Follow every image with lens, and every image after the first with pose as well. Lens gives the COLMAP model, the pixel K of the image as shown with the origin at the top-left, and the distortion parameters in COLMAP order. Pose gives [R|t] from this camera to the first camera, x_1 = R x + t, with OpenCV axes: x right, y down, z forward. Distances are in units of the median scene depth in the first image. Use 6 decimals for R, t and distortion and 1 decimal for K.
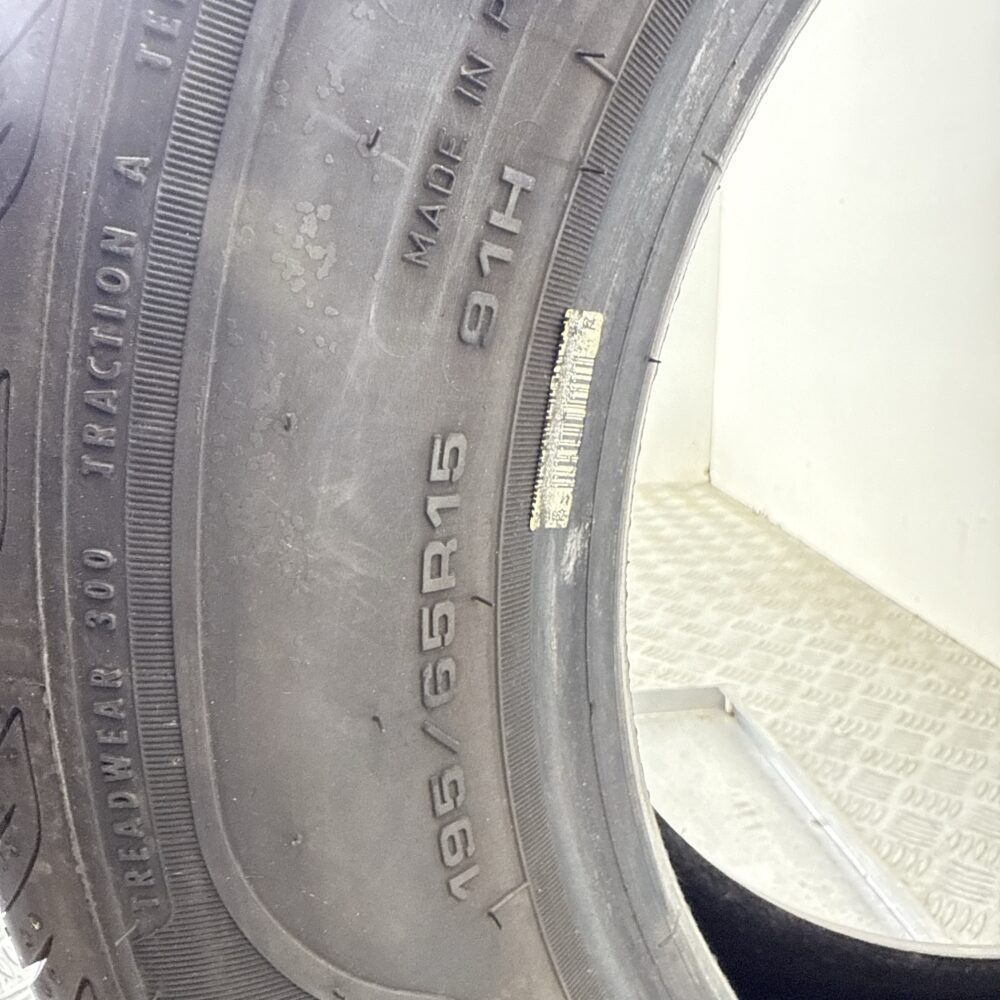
lens RADIAL K [[948.8, 0, 499.8], [0, 948.8, 499.4], [0, 0, 1]] dist [0.007649, 0.000000]
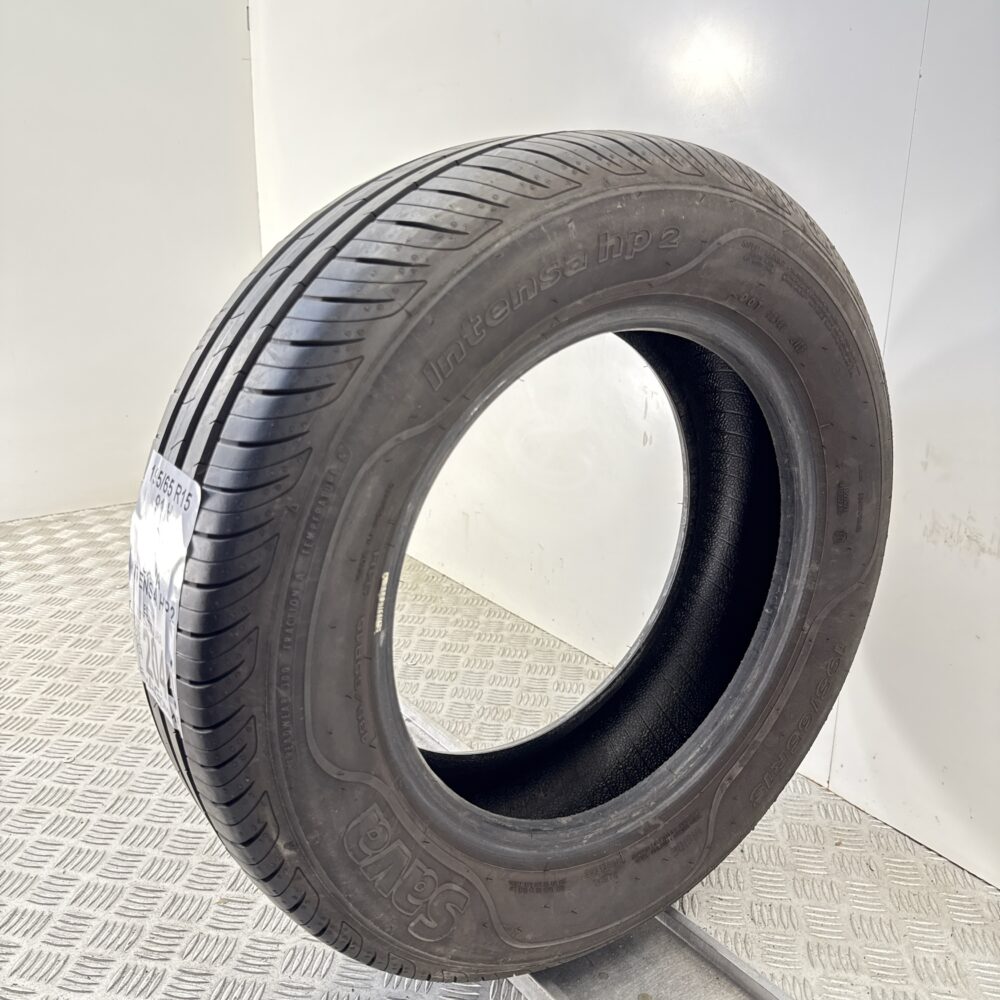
lens RADIAL K [[951.7, 0, 500.4], [0, 951.7, 499.9], [0, 0, 1]] dist [0.073497, 0.000000]
pose [[0.872377, -0.116032, 0.474863, -0.248219], [0.087817, 0.992816, 0.081265, -0.149625], [-0.480881, -0.029193, 0.876300, -0.483697]]
